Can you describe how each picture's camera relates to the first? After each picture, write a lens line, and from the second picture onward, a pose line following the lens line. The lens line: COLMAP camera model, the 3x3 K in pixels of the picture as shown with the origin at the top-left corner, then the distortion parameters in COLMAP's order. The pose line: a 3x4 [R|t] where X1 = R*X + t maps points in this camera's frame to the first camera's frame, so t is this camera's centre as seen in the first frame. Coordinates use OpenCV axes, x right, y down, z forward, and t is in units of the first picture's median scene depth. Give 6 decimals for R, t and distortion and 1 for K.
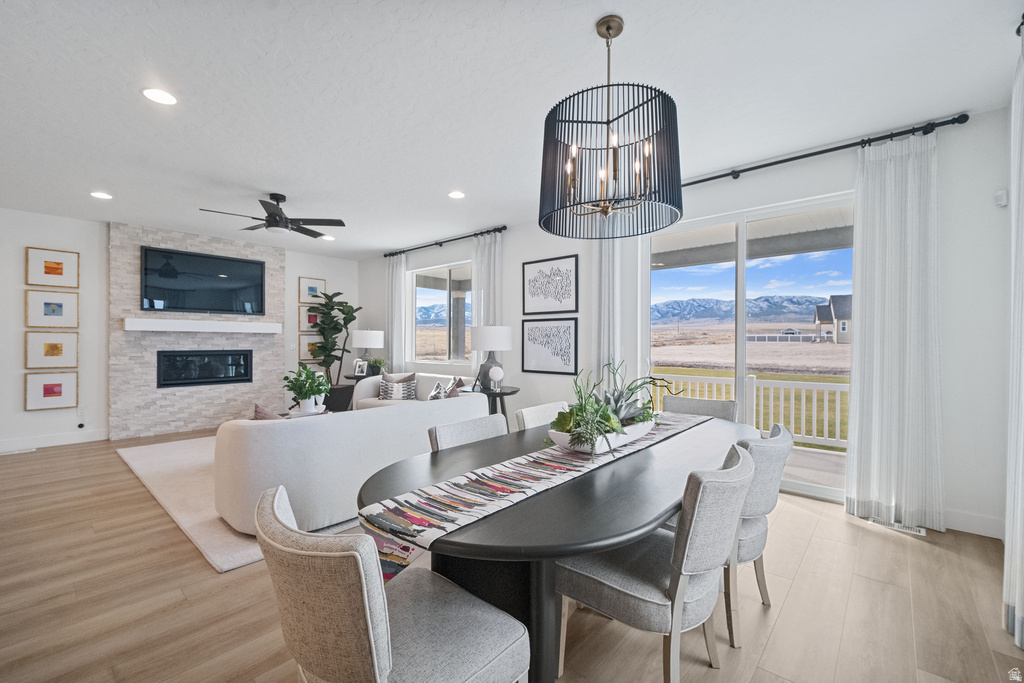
lens RADIAL K [[429.4, 0, 512.0], [0, 429.4, 341.5], [0, 0, 1]] dist [0.000724, 0.000086]
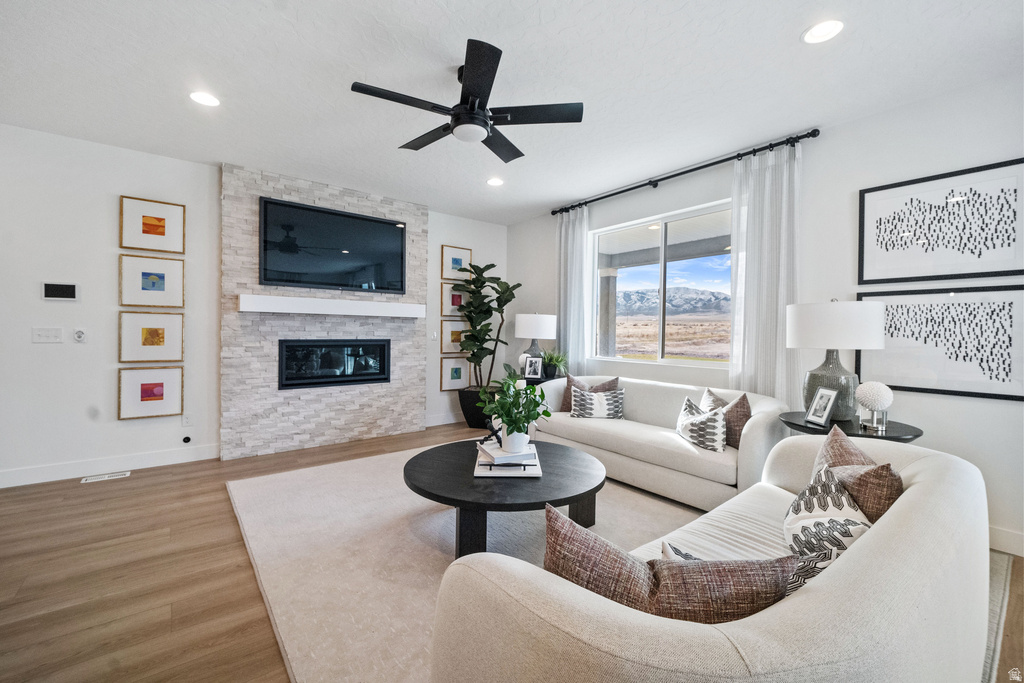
lens RADIAL K [[417.9, 0, 508.7], [0, 417.9, 334.8], [0, 0, 1]] dist [0.015316, -0.000175]
pose [[0.983027, 0.011304, -0.183113, -0.293395], [-0.009741, 0.999908, 0.009430, 0.002606], [0.183202, -0.007486, 0.983047, 0.348886]]
